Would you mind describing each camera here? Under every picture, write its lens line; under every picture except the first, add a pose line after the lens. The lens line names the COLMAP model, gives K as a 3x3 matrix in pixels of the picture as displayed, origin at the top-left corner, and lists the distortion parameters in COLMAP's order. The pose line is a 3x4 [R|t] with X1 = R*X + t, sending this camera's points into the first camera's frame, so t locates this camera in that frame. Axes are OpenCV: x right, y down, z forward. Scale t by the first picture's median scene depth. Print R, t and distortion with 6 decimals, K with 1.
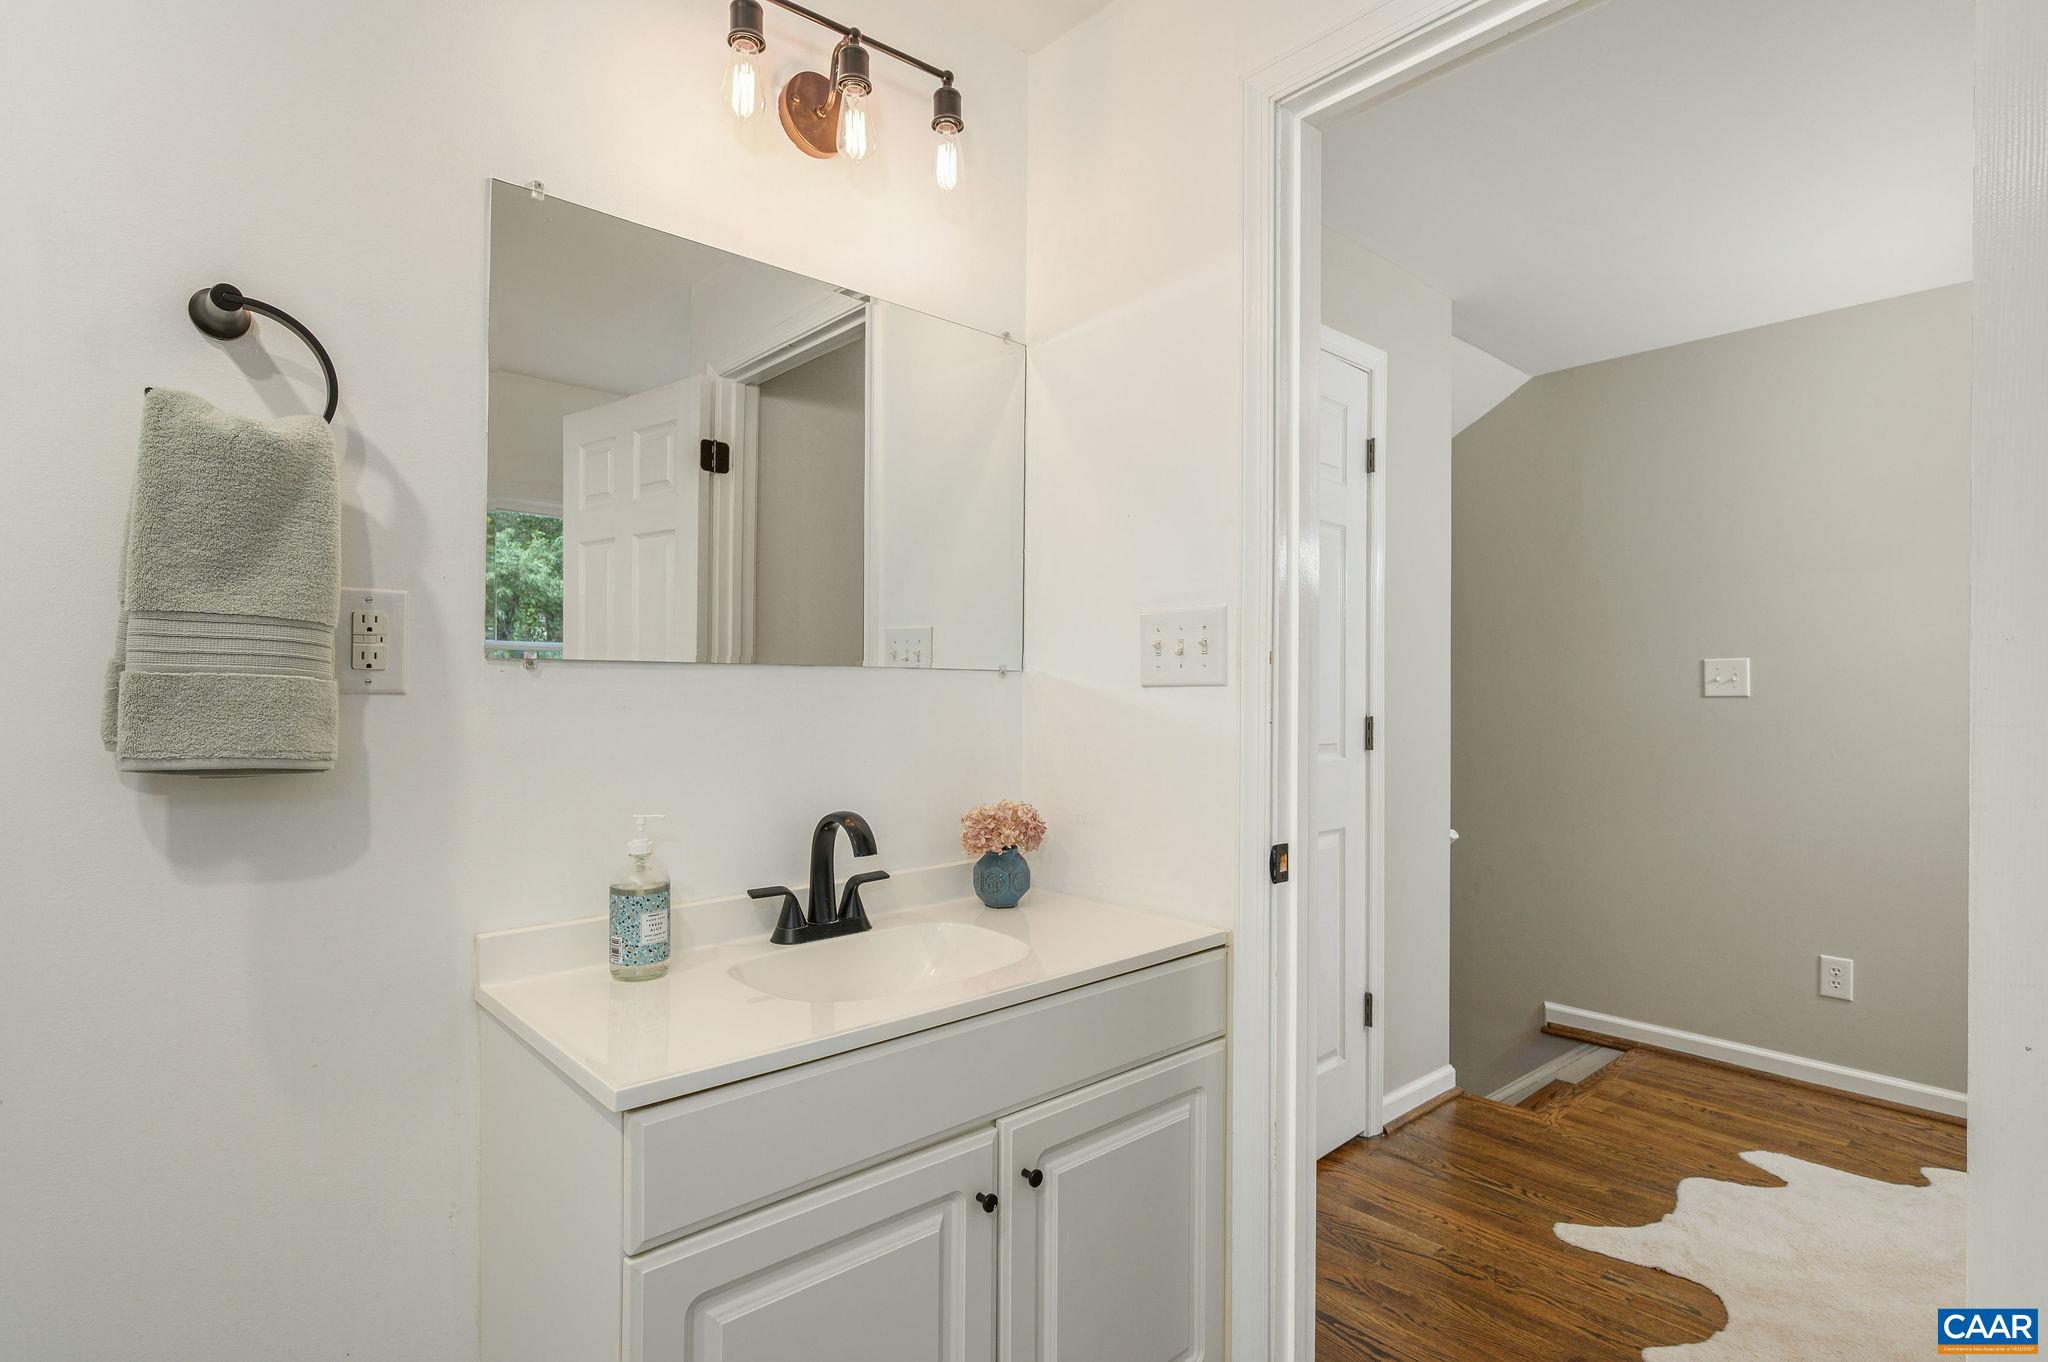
lens RADIAL K [[1032.6, 0, 1024.0], [0, 1032.6, 681.0], [0, 0, 1]] dist [-0.001696, -0.000020]
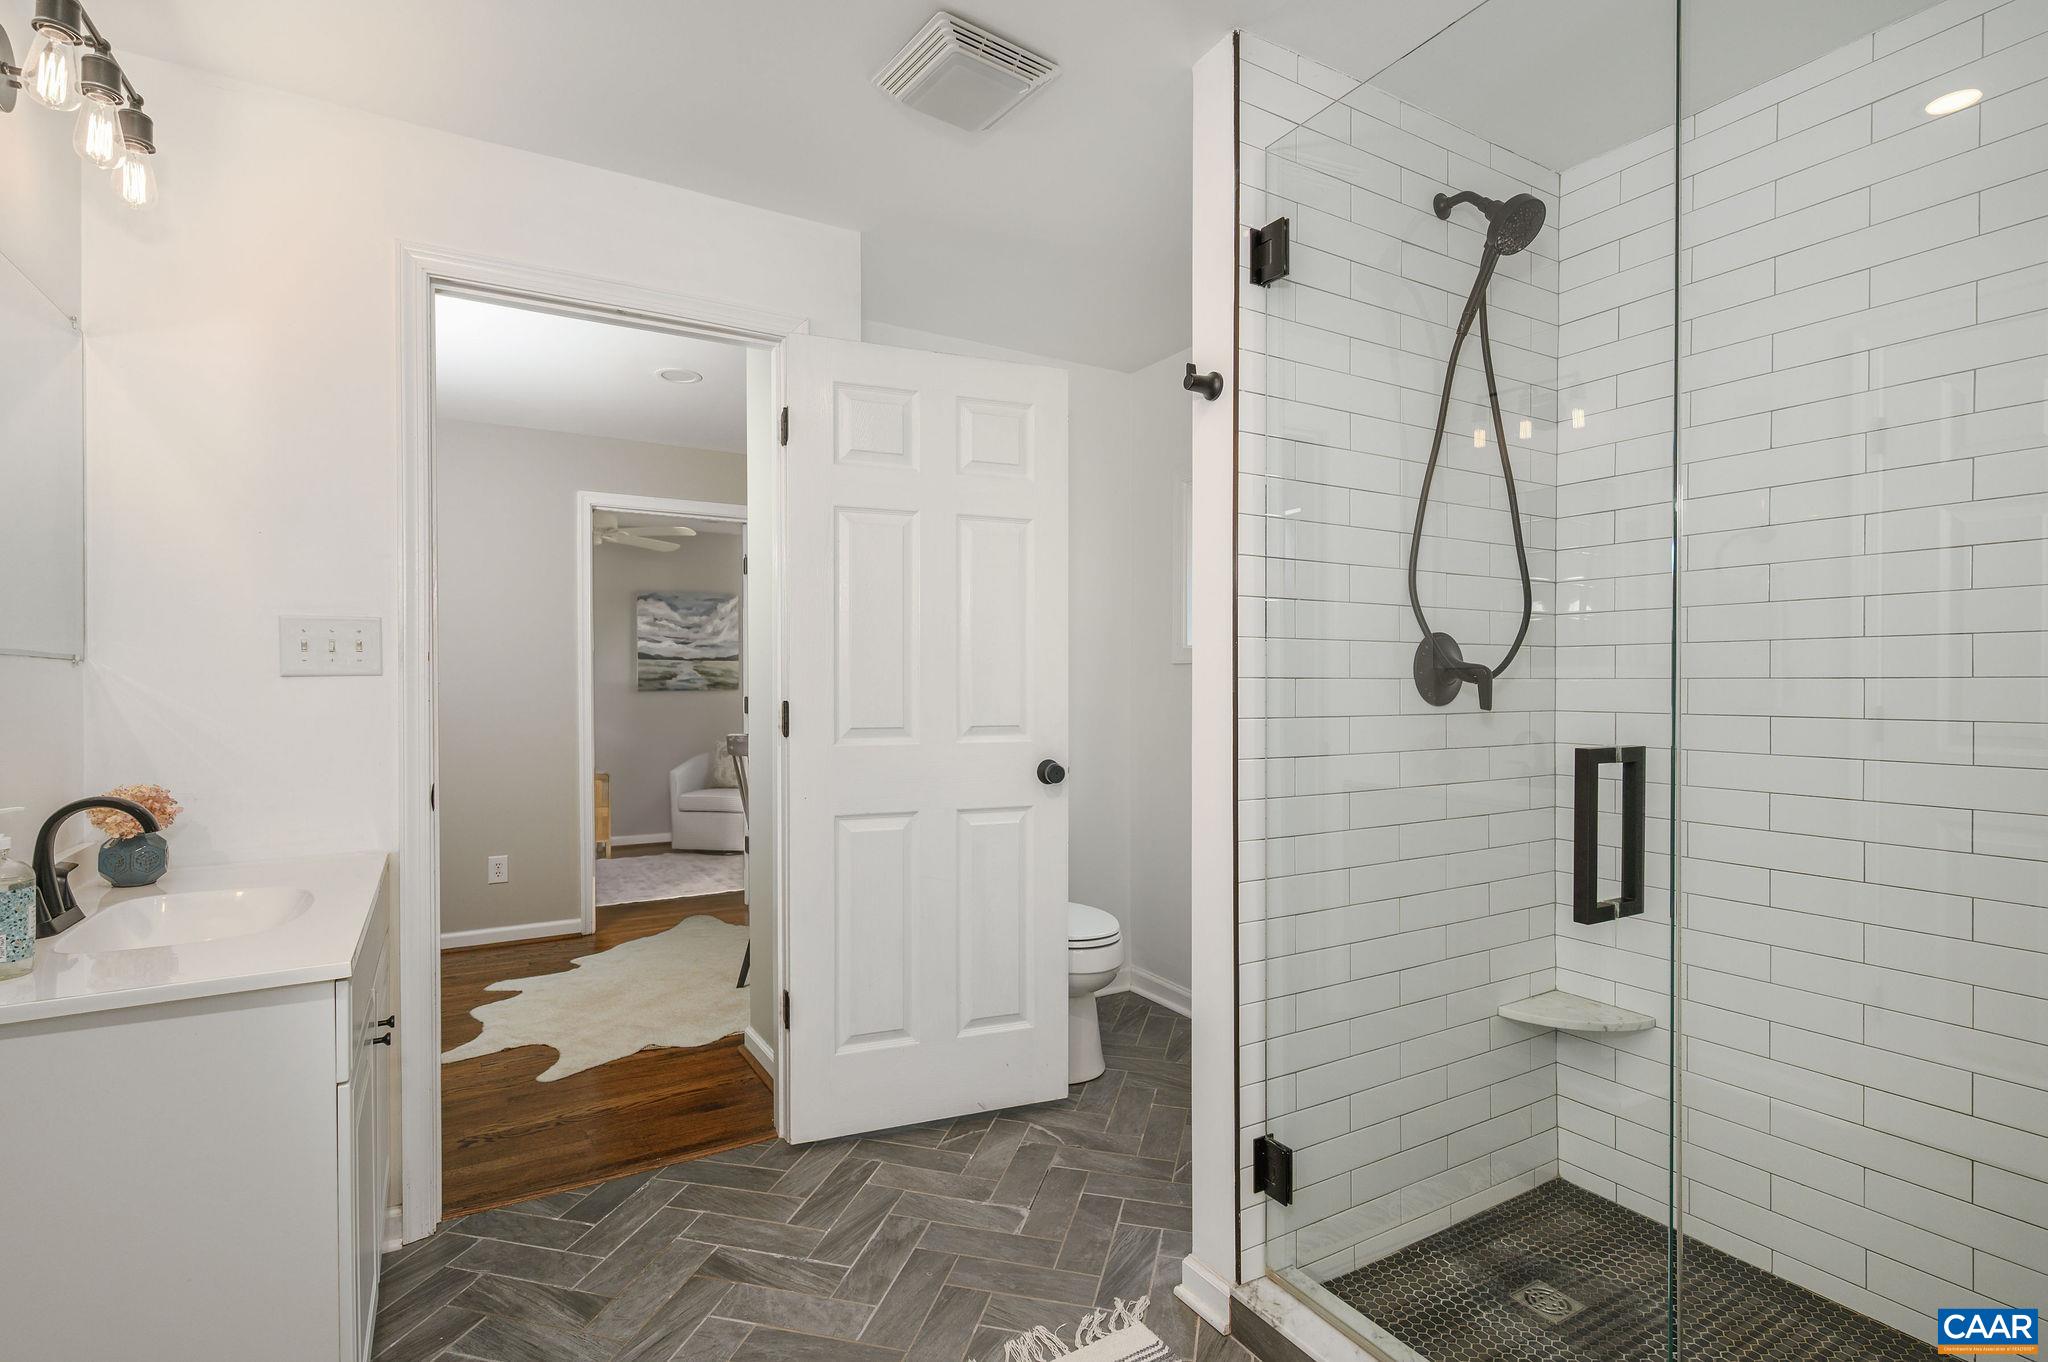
lens RADIAL K [[975.0, 0, 1028.0], [0, 975.0, 694.6], [0, 0, 1]] dist [0.000375, 0.000008]
pose [[0.201928, -0.015868, 0.979272, -0.783786], [-0.006684, 0.999823, 0.017579, 0.000735], [-0.979378, -0.010095, 0.201786, -0.083589]]
